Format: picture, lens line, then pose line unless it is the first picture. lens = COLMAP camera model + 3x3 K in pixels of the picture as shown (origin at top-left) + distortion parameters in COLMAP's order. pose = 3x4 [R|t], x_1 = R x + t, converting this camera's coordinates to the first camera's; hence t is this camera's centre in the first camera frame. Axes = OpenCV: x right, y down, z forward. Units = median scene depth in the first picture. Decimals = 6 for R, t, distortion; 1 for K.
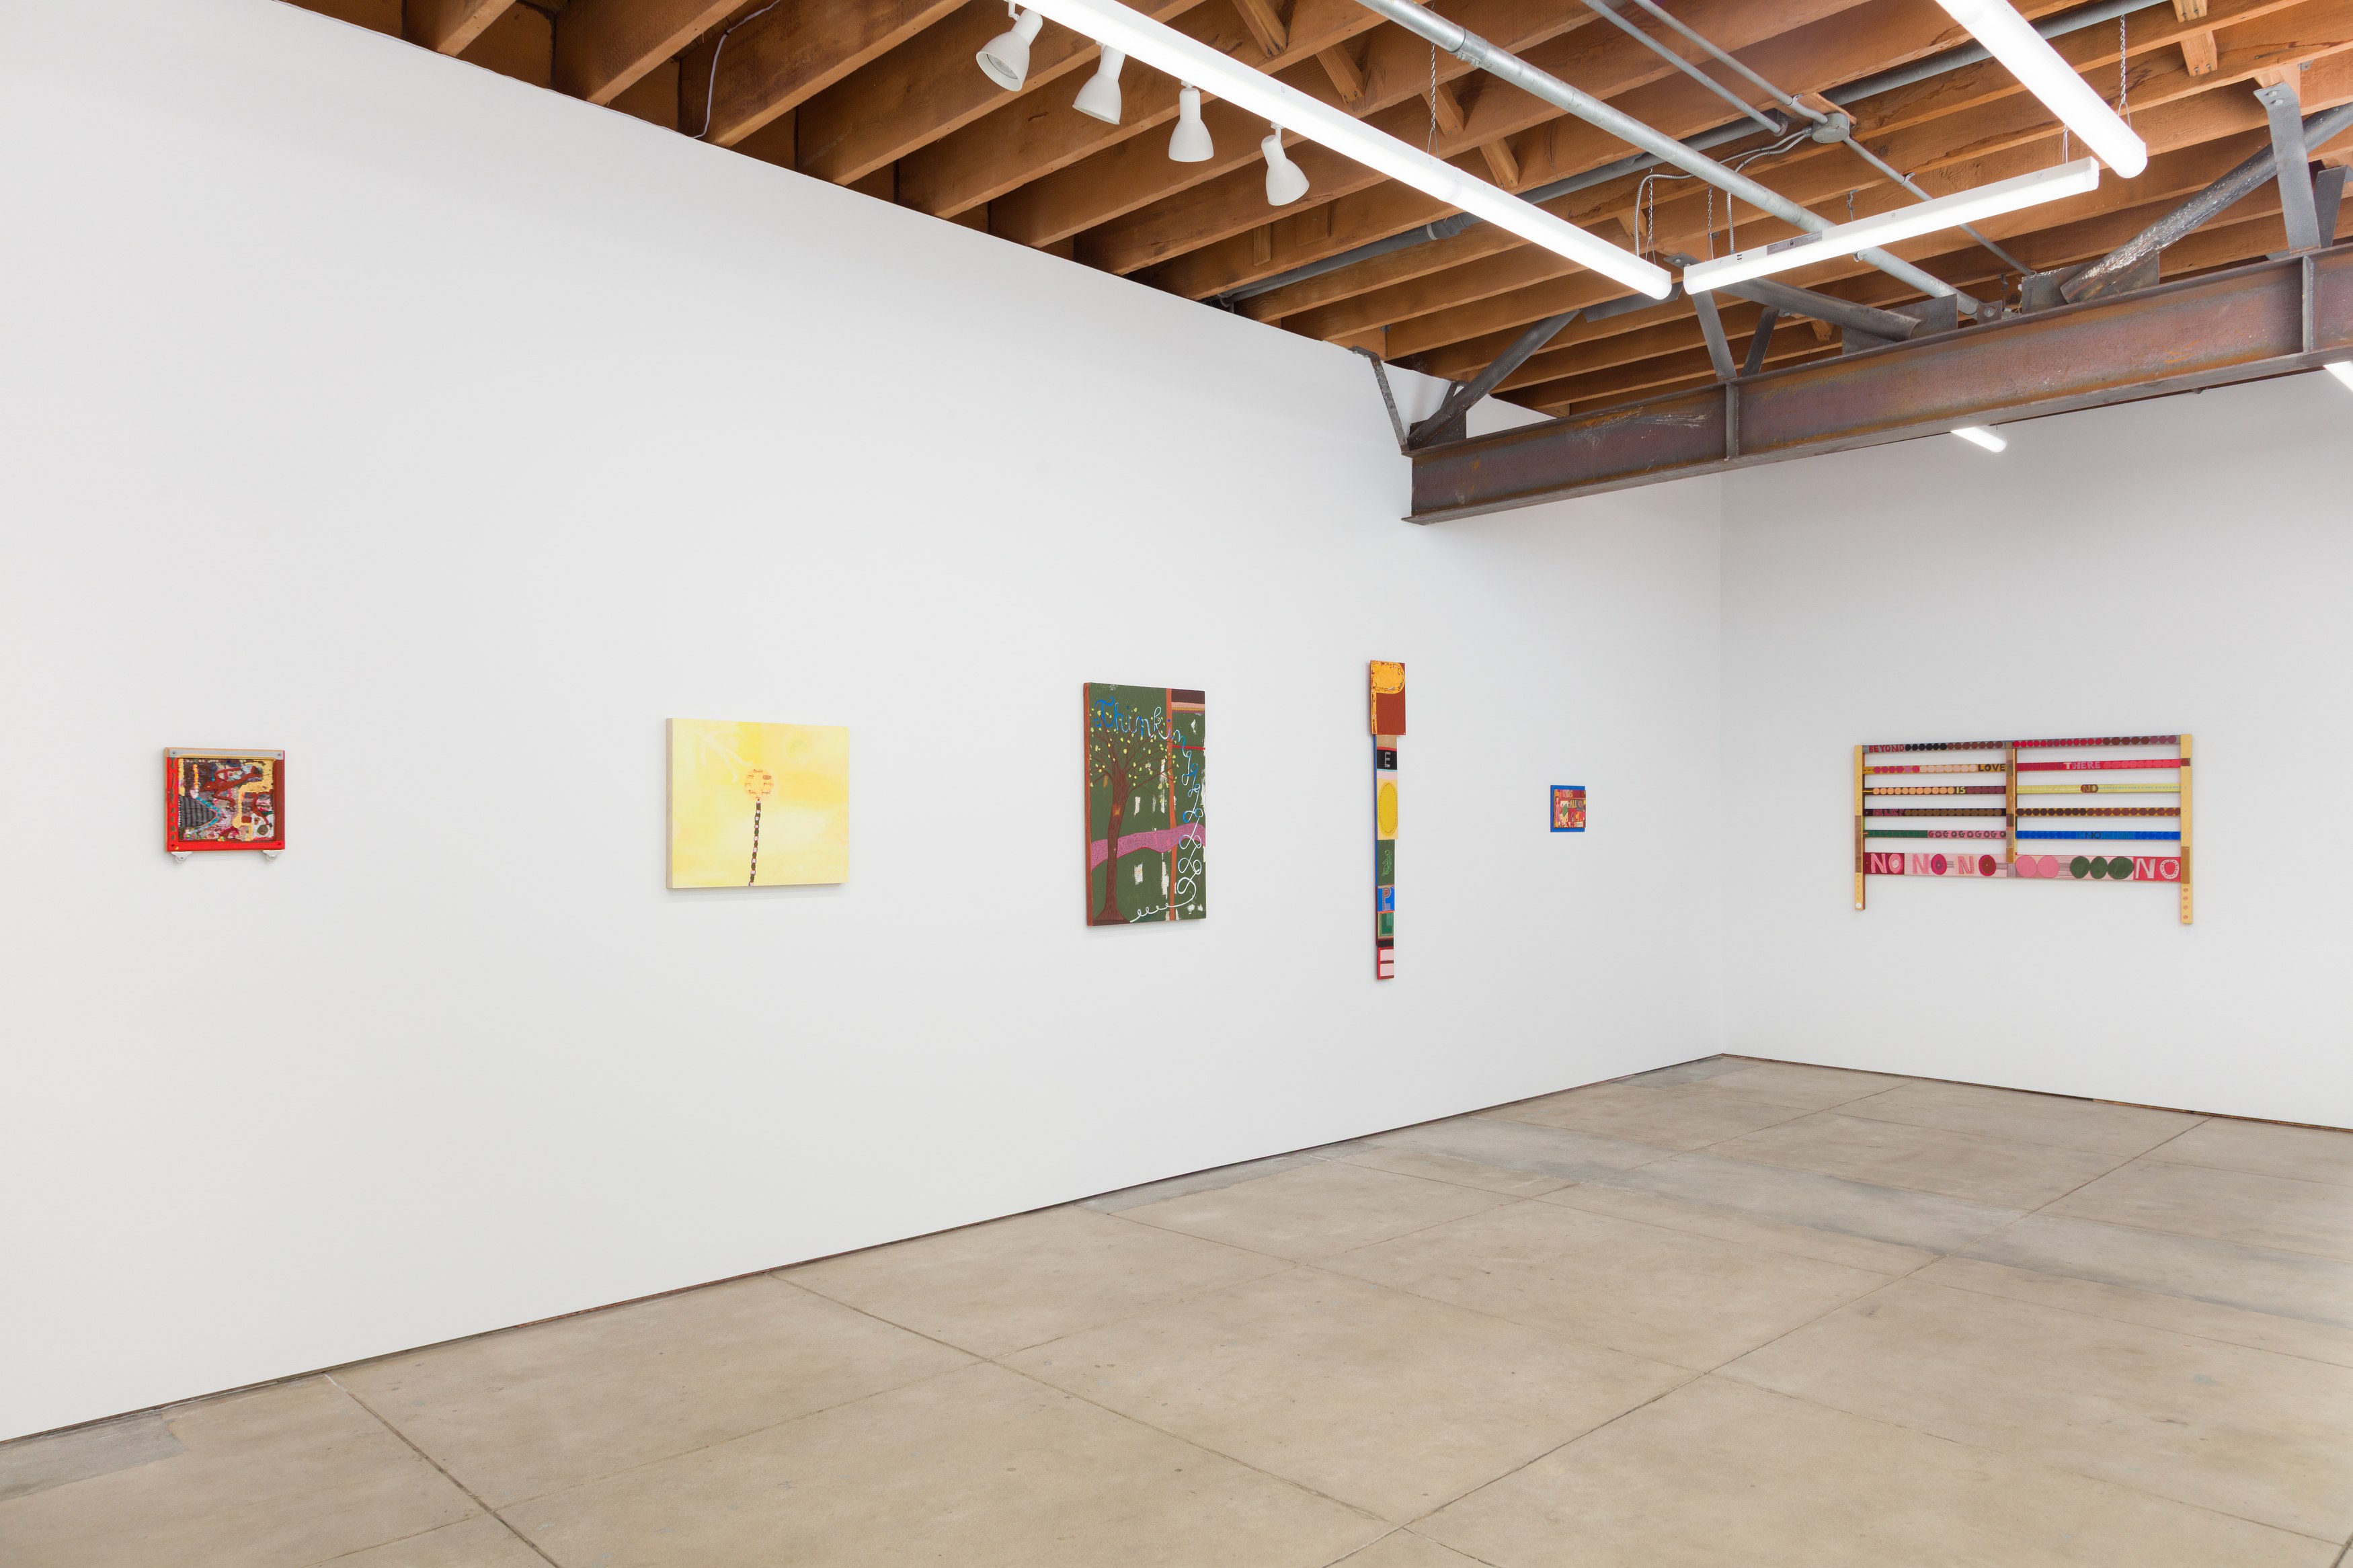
lens RADIAL K [[1575.2, 0, 1167.7], [0, 1575.2, 811.3], [0, 0, 1]] dist [0.005482, 0.002647]
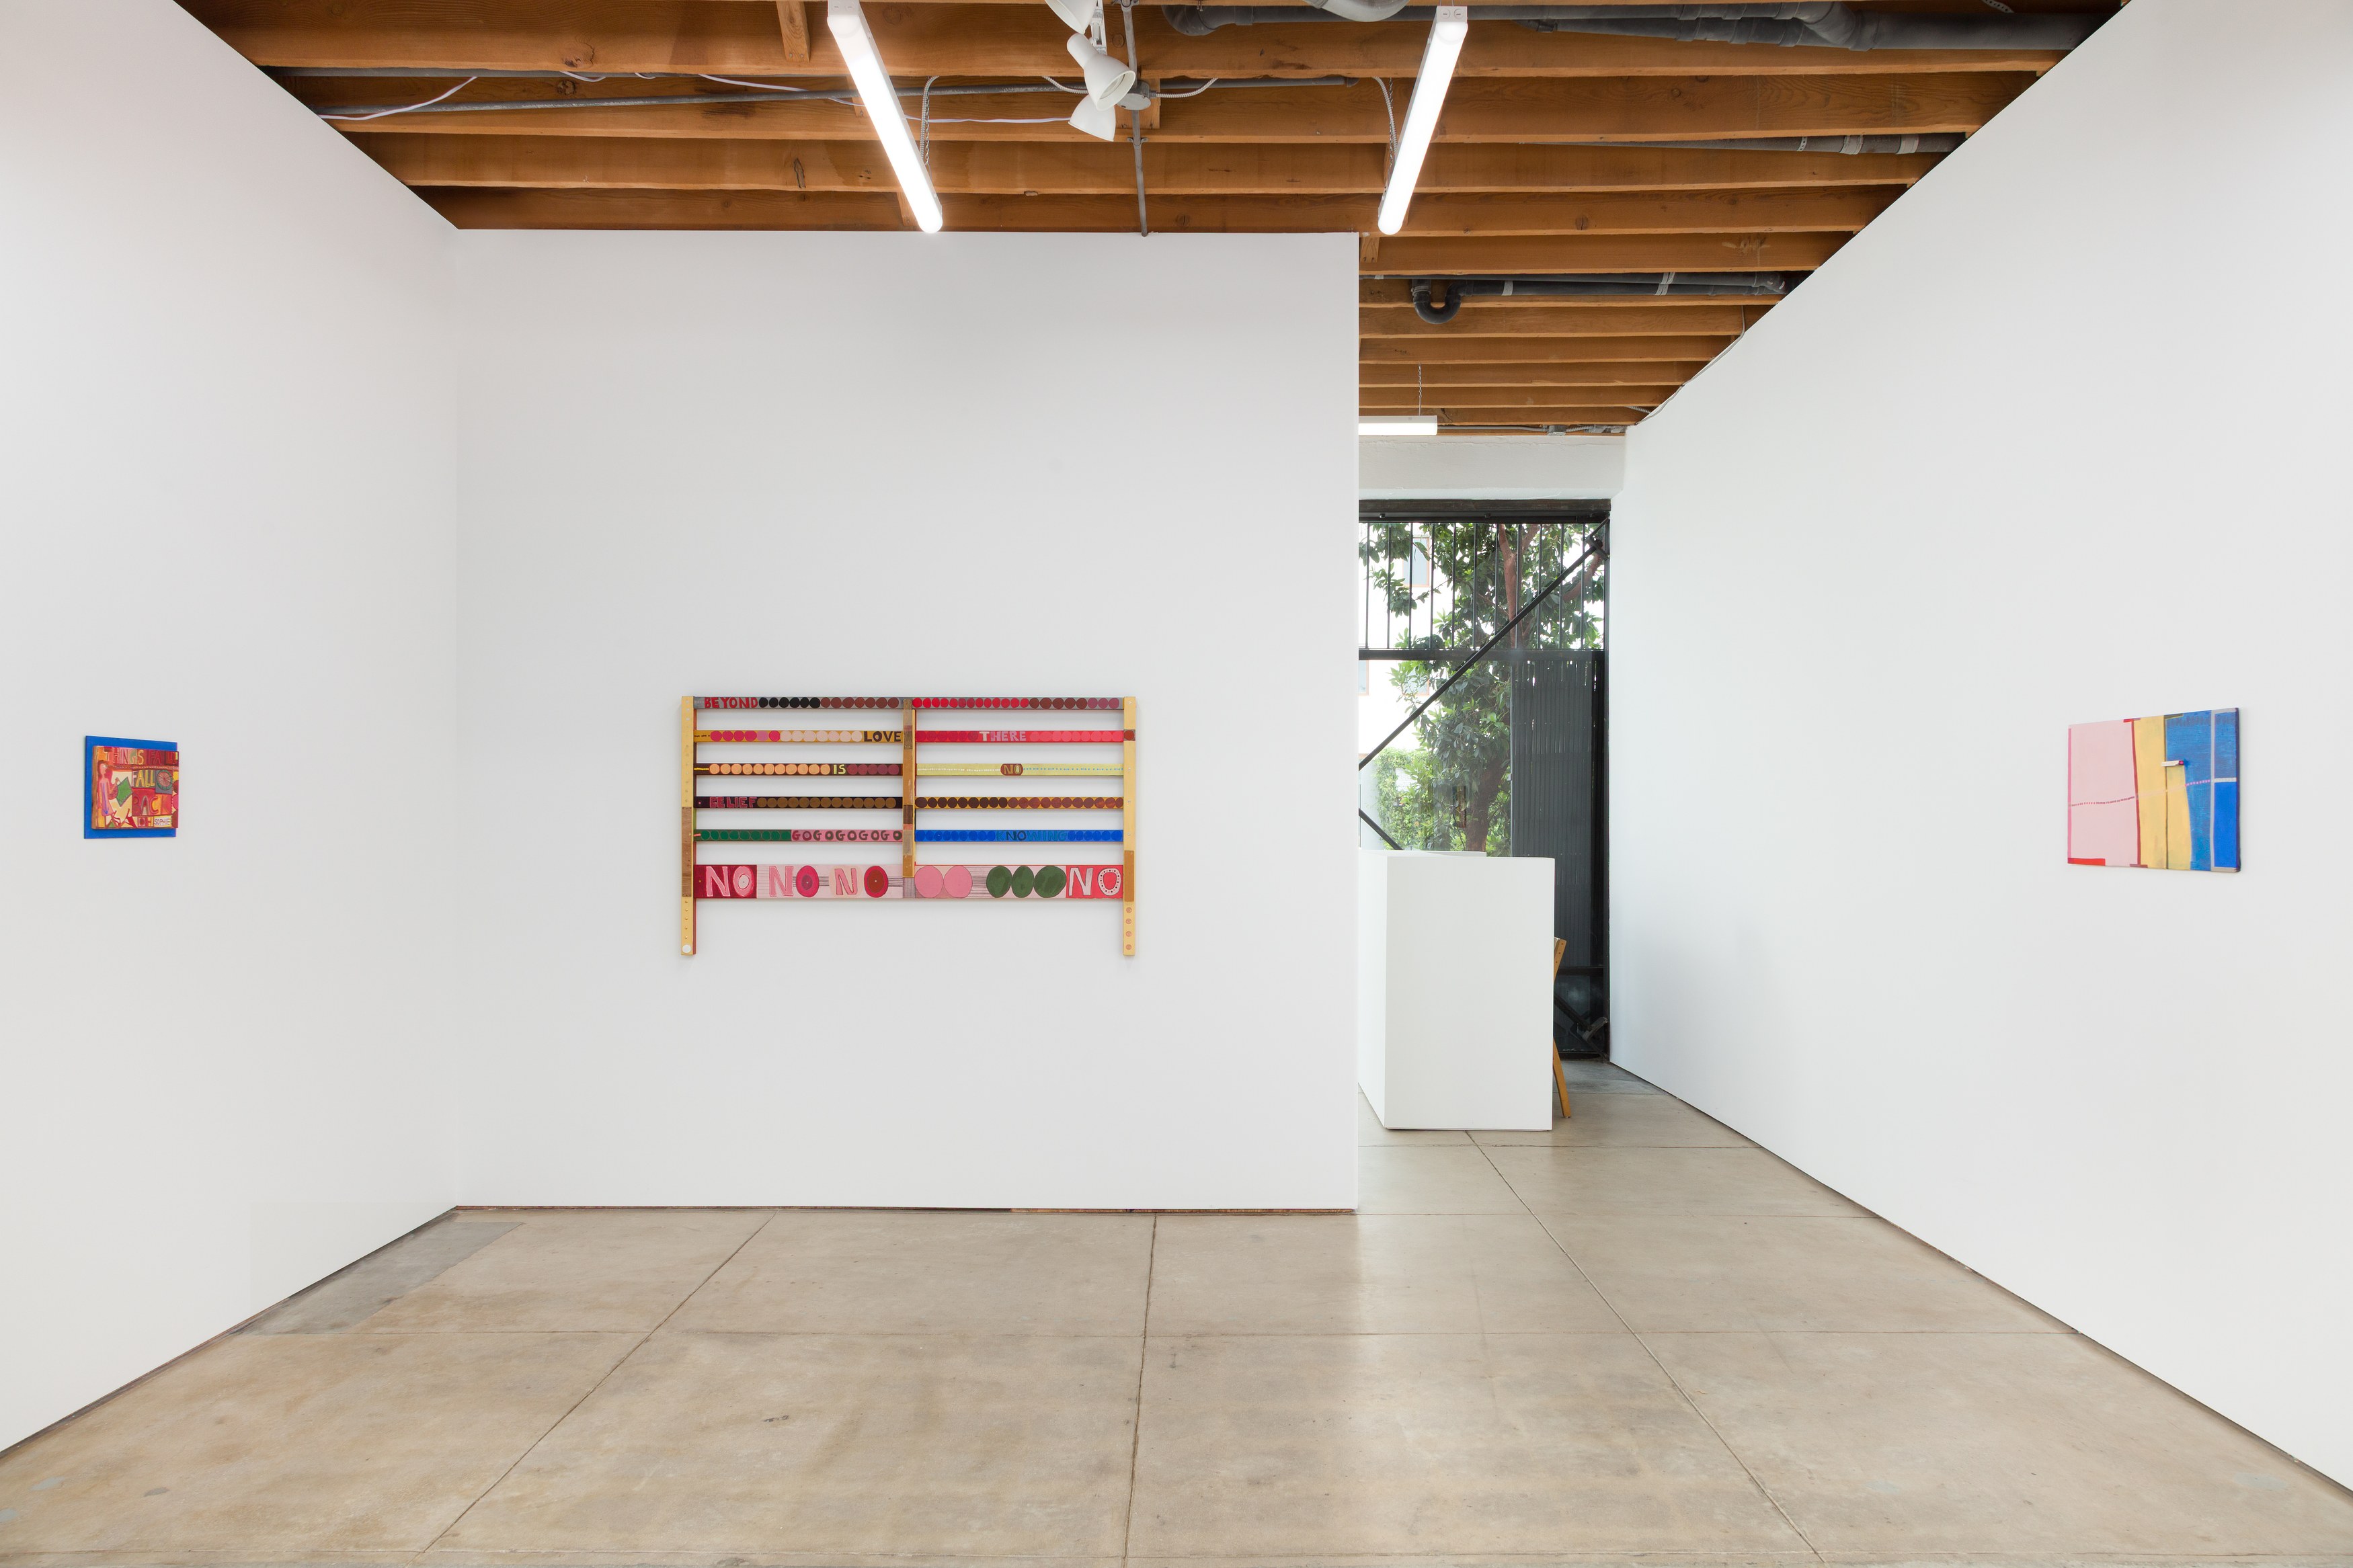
lens RADIAL K [[1554.8, 0, 1223.1], [0, 1554.8, 829.5], [0, 0, 1]] dist [0.003647, 0.001089]
pose [[0.681321, -0.004993, 0.731968, 0.142224], [-0.006012, 0.999905, 0.012417, 0.003078], [-0.731960, -0.012860, 0.681226, 0.467071]]
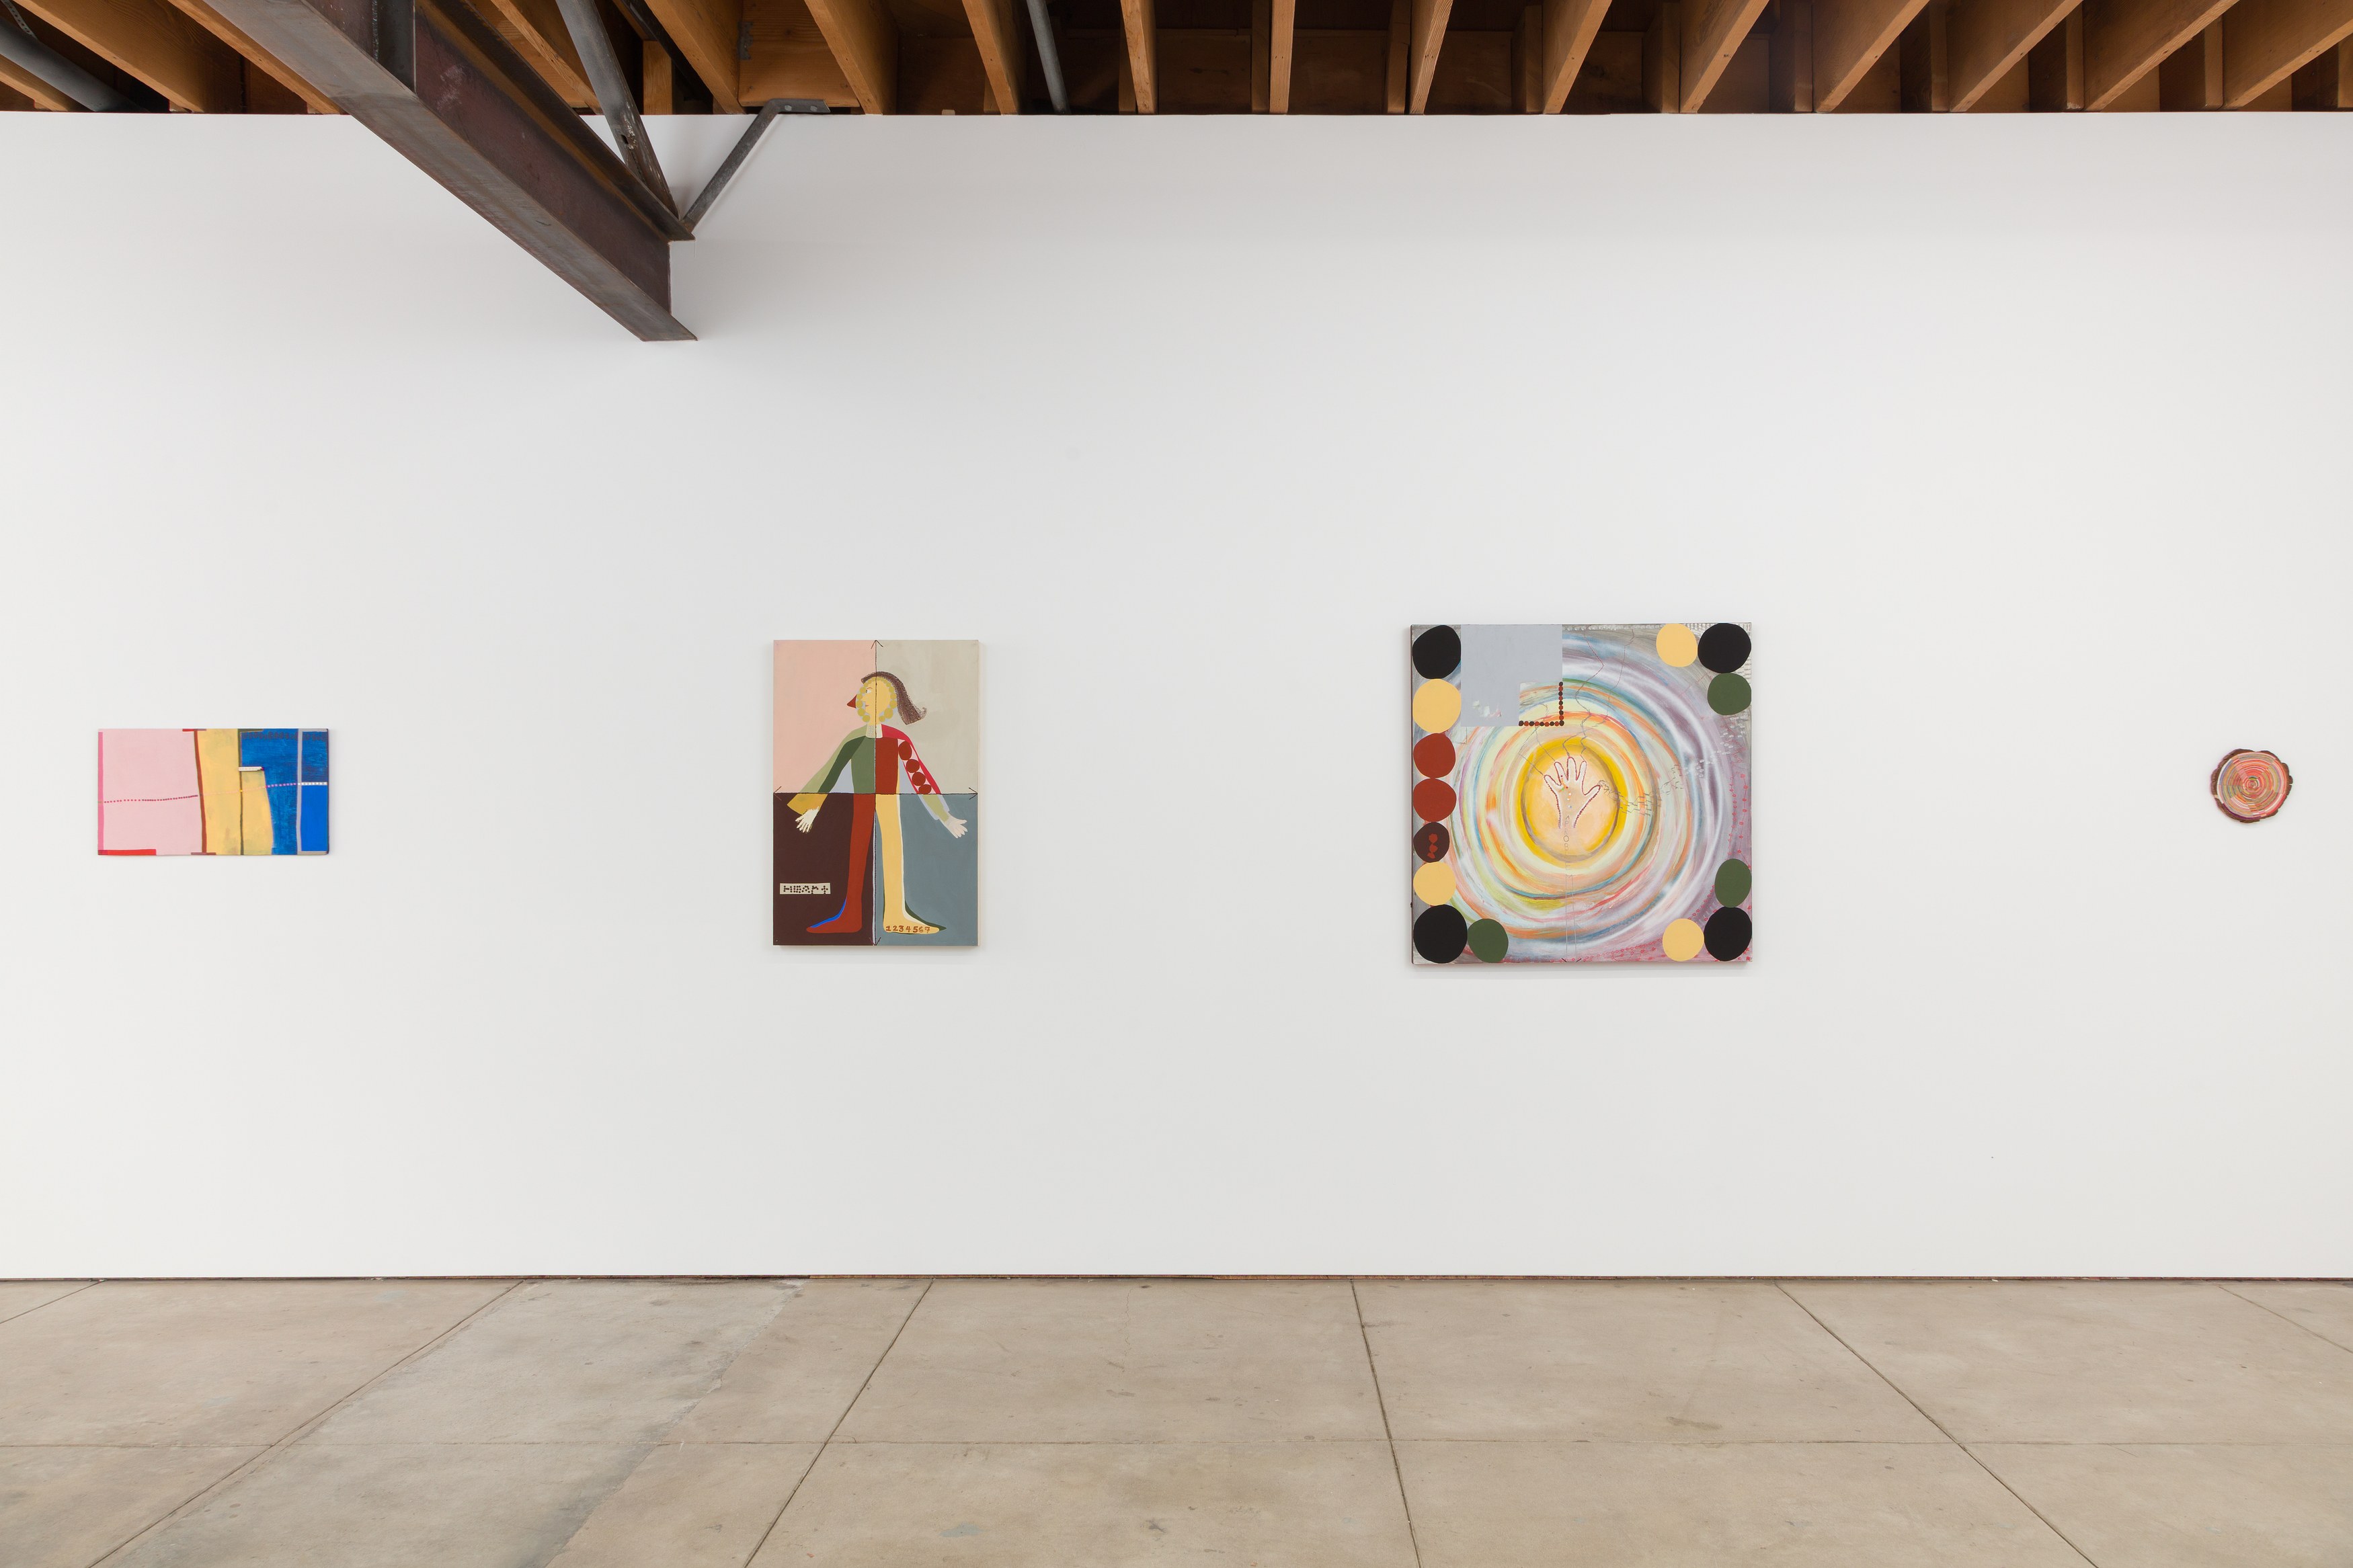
lens RADIAL K [[1554.8, 0, 1223.1], [0, 1554.8, 829.5], [0, 0, 1]] dist [0.003647, 0.001089]
pose [[-0.721398, -0.007476, 0.692480, 0.015037], [-0.003776, 0.999969, 0.006861, 0.004581], [-0.692511, 0.002335, -0.721404, 0.757986]]
